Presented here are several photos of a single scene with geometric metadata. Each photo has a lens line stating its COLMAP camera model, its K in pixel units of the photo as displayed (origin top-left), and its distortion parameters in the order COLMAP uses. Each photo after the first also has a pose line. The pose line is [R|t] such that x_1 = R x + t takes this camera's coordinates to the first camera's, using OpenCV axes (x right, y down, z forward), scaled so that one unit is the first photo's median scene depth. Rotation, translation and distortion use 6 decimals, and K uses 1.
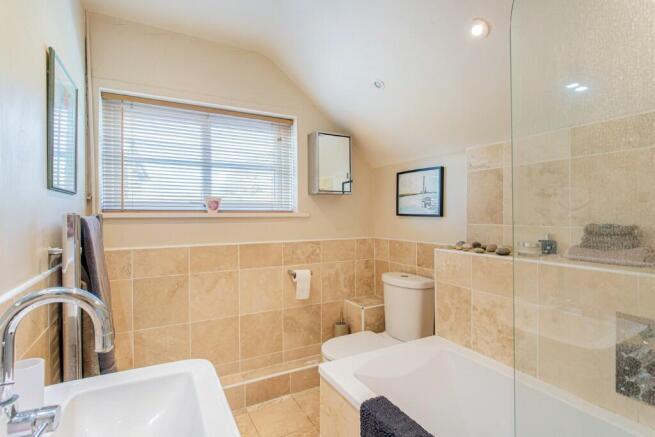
lens RADIAL K [[325.2, 0, 328.7], [0, 325.2, 222.4], [0, 0, 1]] dist [-0.000146, 0.000361]
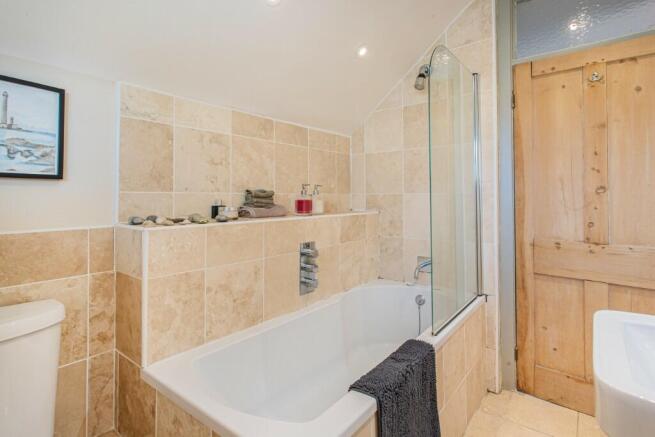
lens RADIAL K [[343.0, 0, 328.3], [0, 343.0, 189.1], [0, 0, 1]] dist [-0.000718, 0.000015]
pose [[-0.401124, 0.024148, 0.915705, -0.480328], [0.026886, 0.999532, -0.014581, 0.025275], [-0.915629, 0.018771, -0.401586, 1.053342]]
